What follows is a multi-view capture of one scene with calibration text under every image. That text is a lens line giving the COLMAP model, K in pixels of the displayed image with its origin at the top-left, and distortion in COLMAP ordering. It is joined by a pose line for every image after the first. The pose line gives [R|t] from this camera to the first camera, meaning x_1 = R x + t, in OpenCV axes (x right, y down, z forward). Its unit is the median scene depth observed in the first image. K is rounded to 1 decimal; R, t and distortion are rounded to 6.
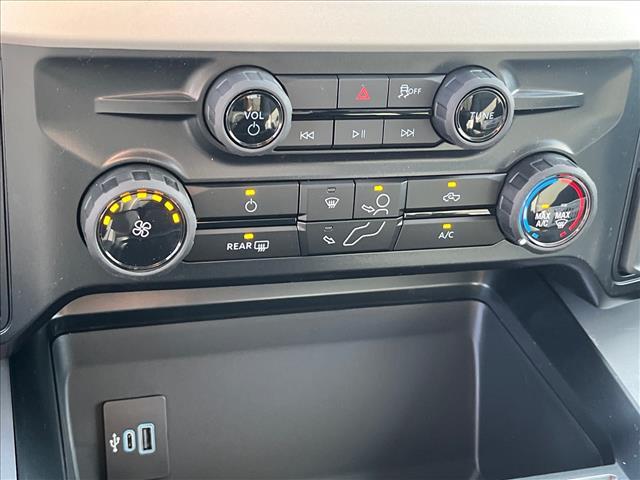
lens RADIAL K [[986.9, 0, 321.5], [0, 986.9, 240.3], [0, 0, 1]] dist [-0.002600, 0.000000]
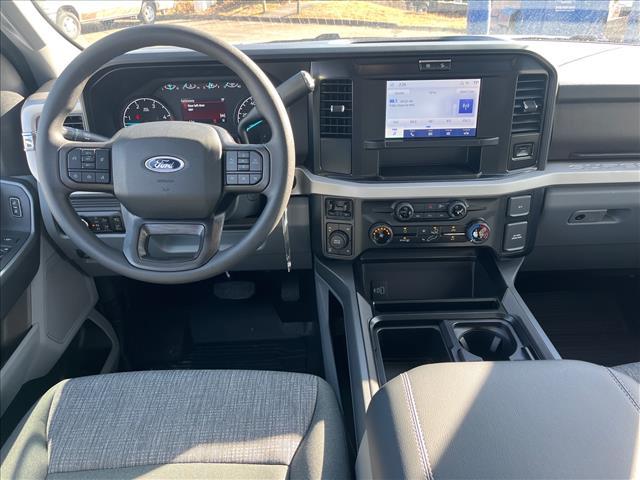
lens RADIAL K [[488.8, 0, 321.4], [0, 488.8, 234.5], [0, 0, 1]] dist [0.009159, 0.005115]
pose [[0.949261, 0.007977, -0.314388, 0.268969], [-0.028090, 0.997833, -0.059496, 0.123654], [0.313232, 0.065308, 0.947428, -1.256422]]
